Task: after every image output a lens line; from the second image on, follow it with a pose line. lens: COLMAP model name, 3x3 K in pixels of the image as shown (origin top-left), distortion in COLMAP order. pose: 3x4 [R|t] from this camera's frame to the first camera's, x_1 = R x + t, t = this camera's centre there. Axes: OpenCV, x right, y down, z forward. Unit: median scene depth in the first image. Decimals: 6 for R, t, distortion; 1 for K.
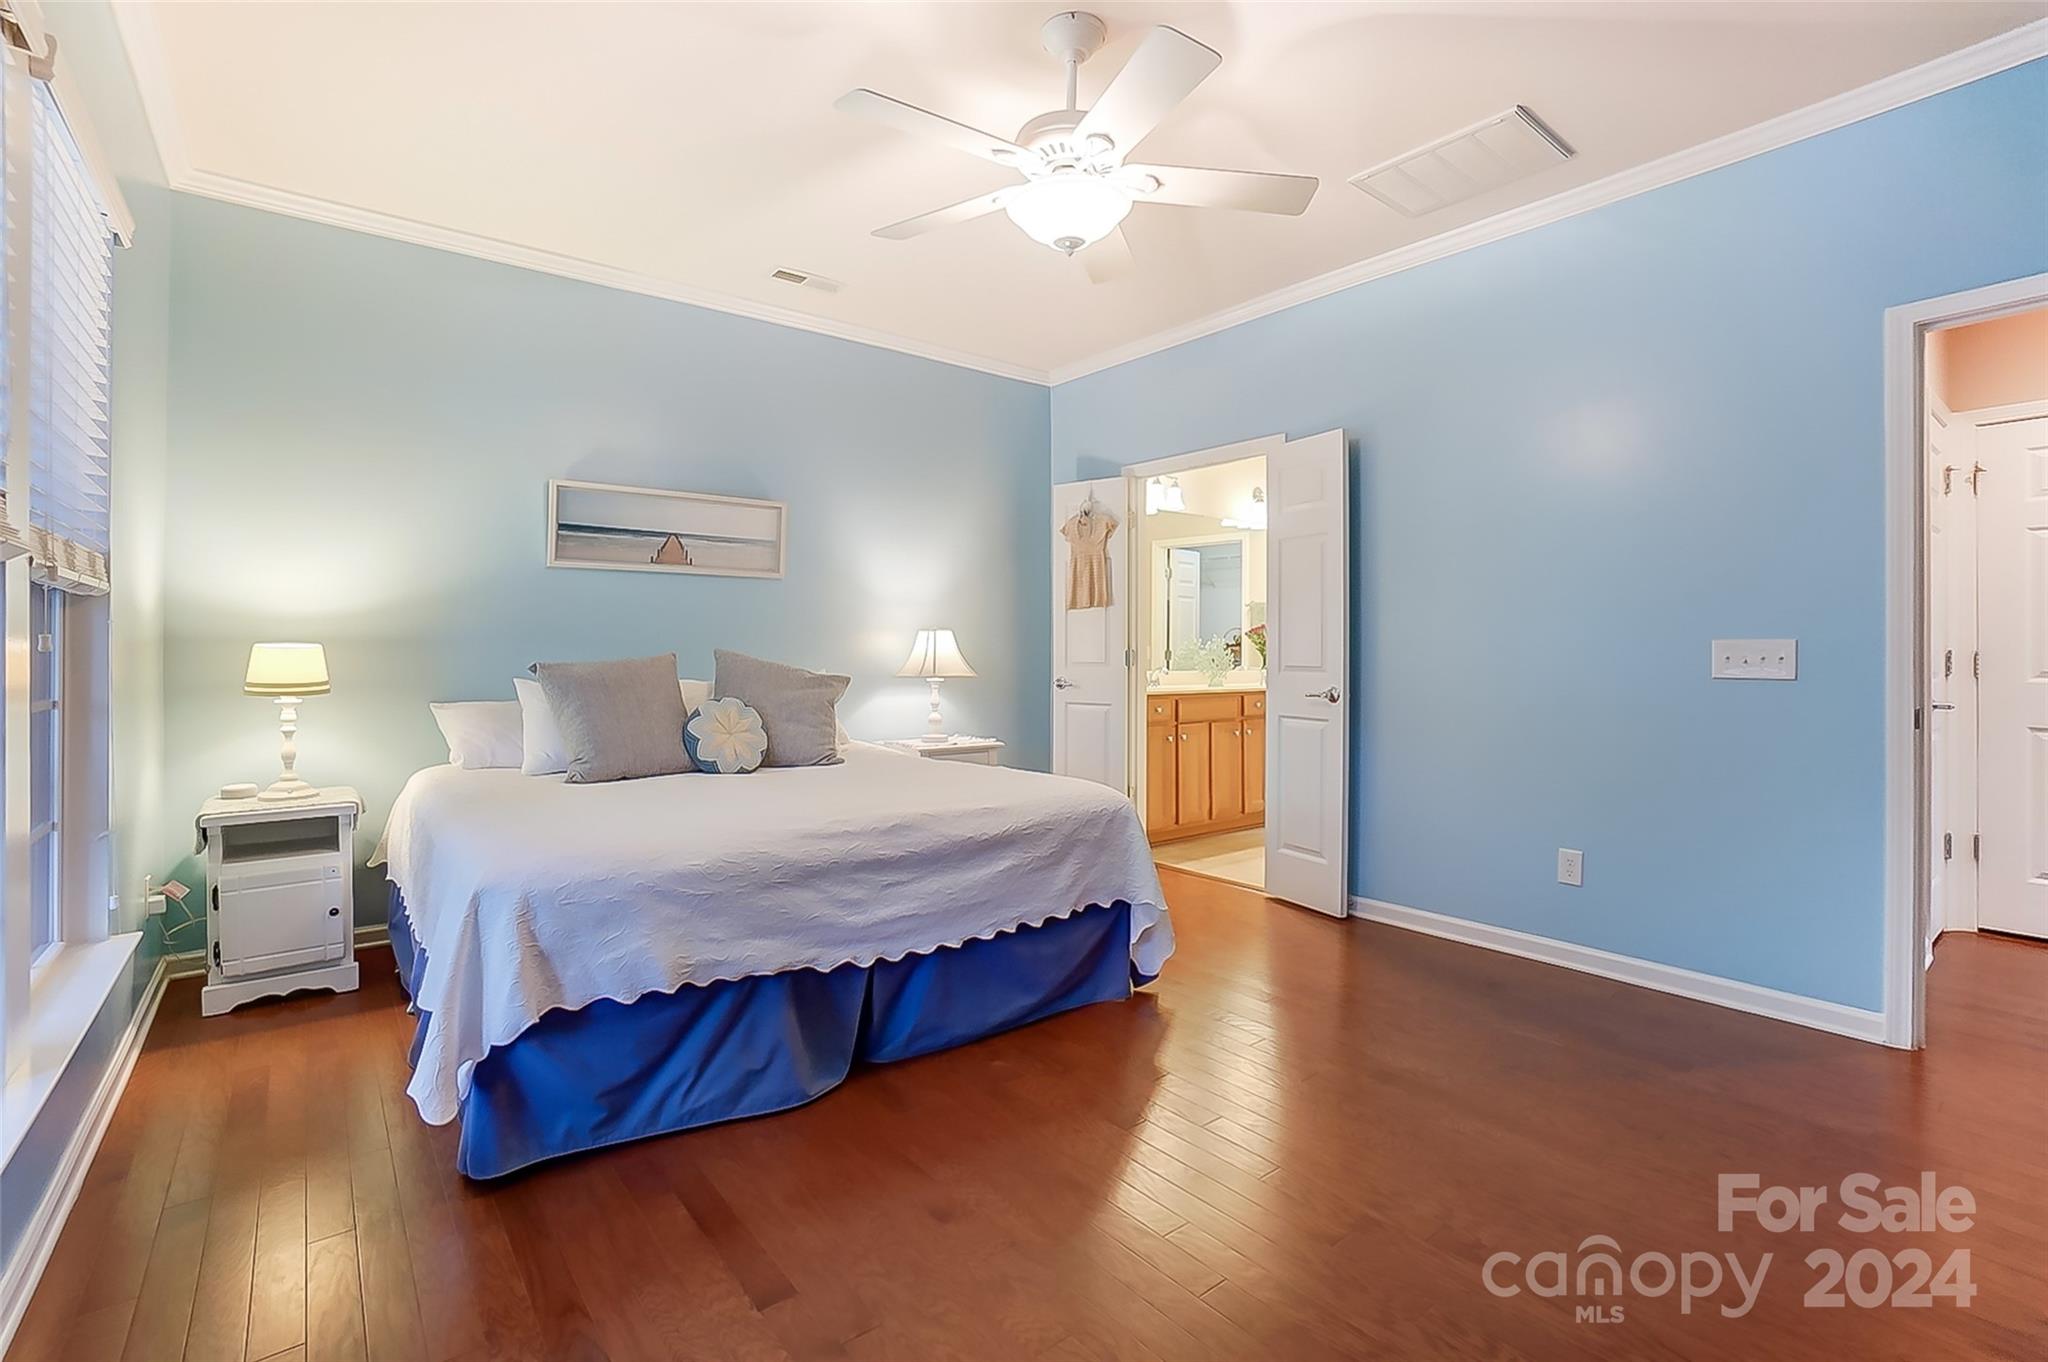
lens RADIAL K [[914.0, 0, 1012.7], [0, 914.0, 643.8], [0, 0, 1]] dist [-0.062373, 0.020795]
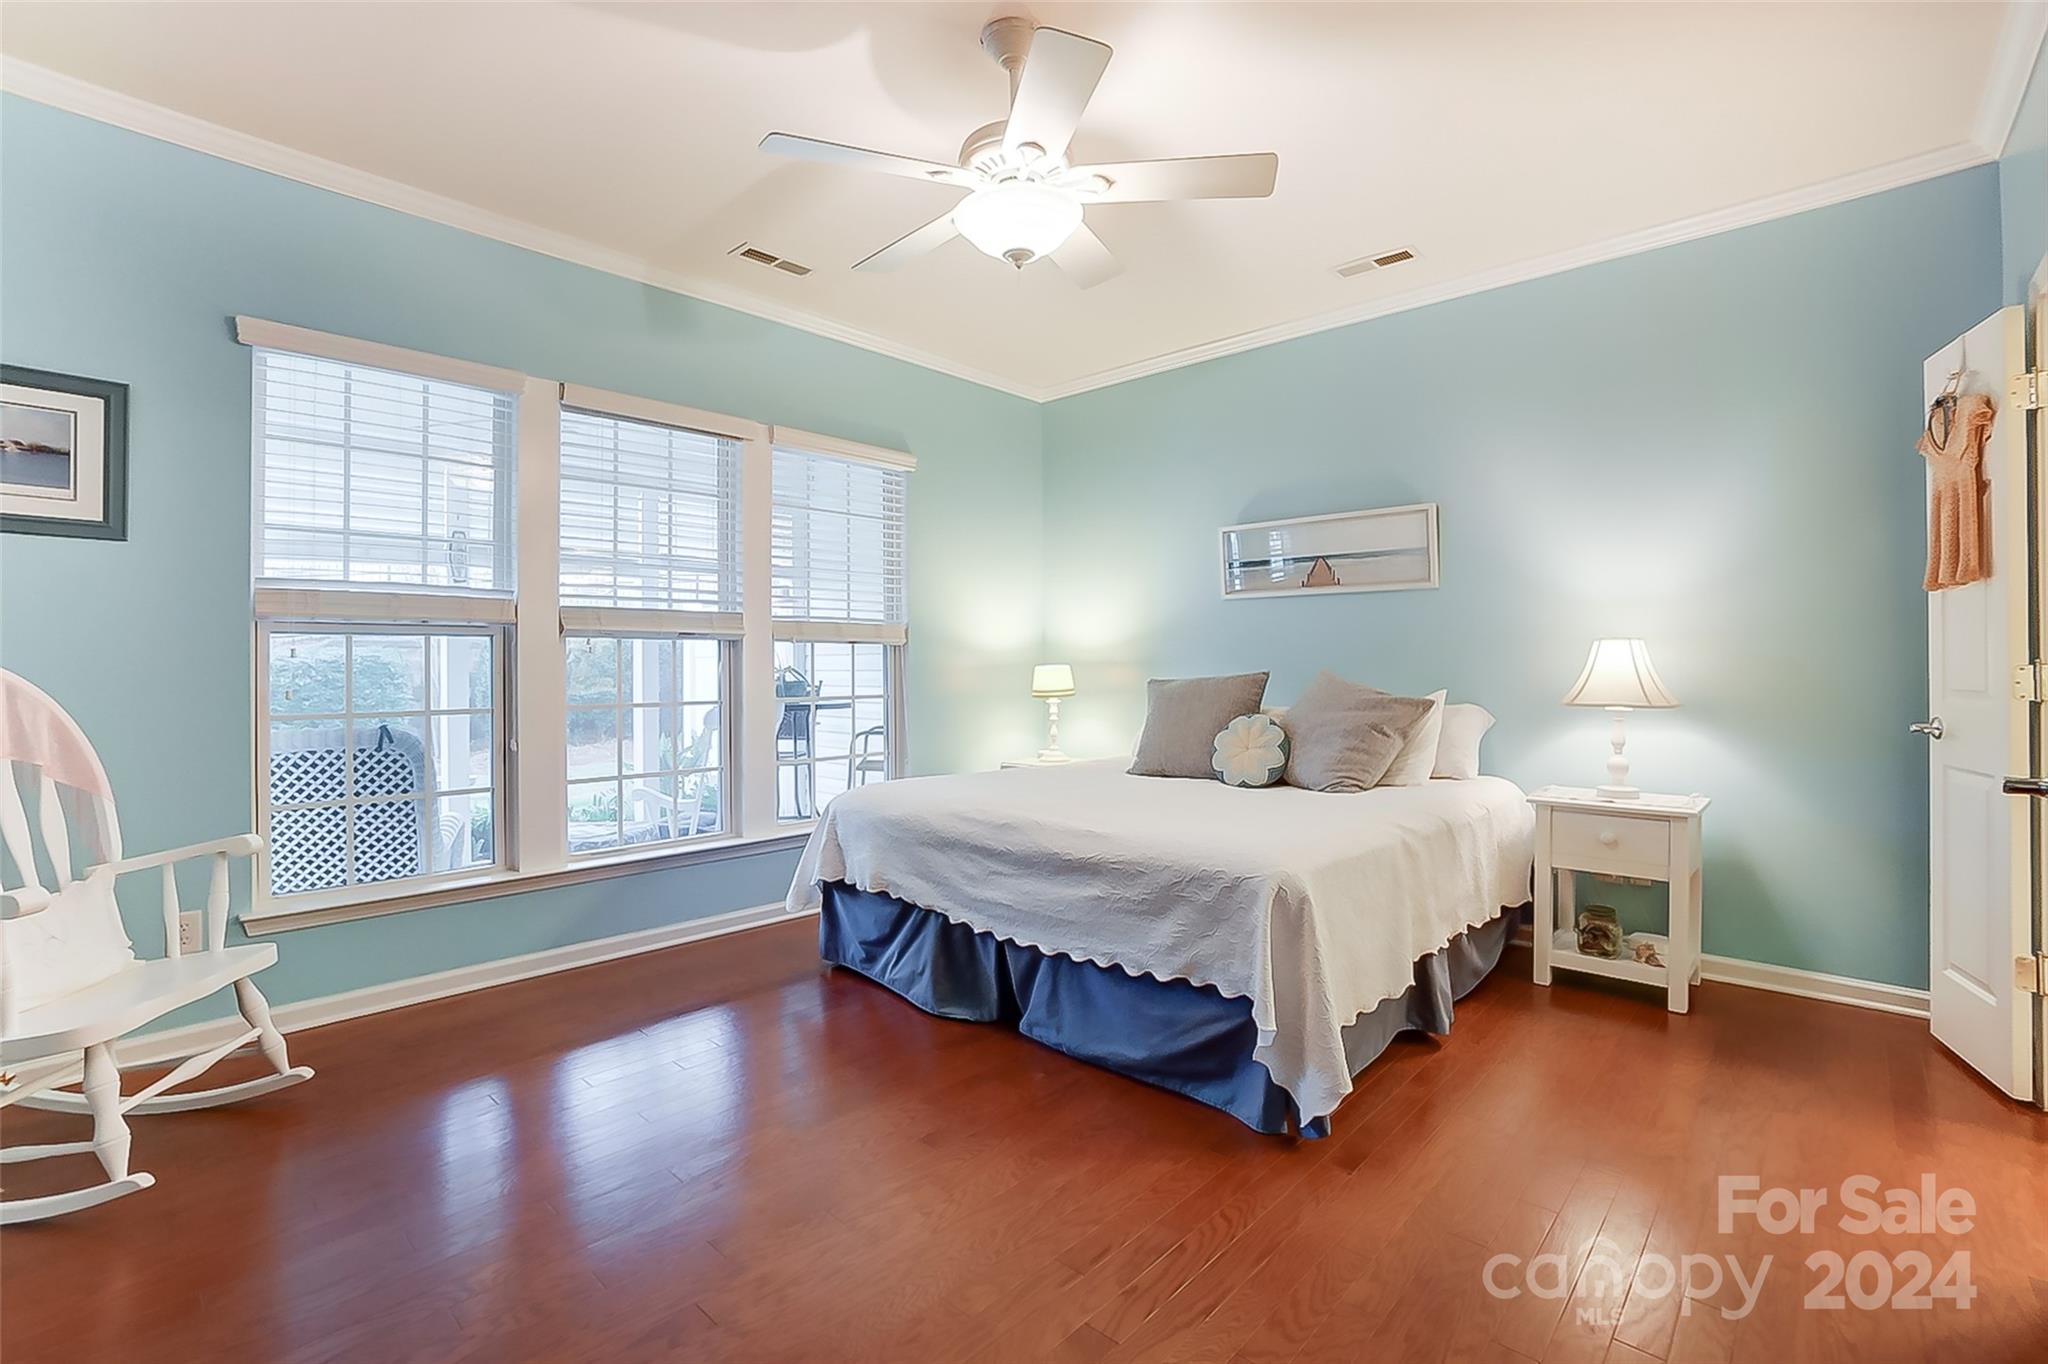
lens RADIAL K [[912.0, 0, 1021.6], [0, 912.0, 671.3], [0, 0, 1]] dist [-0.088707, 0.034354]
pose [[0.166444, 0.001614, -0.986050, 0.892349], [0.009946, 0.999945, 0.003316, 0.004855], [0.986001, -0.010359, 0.166419, 0.744870]]
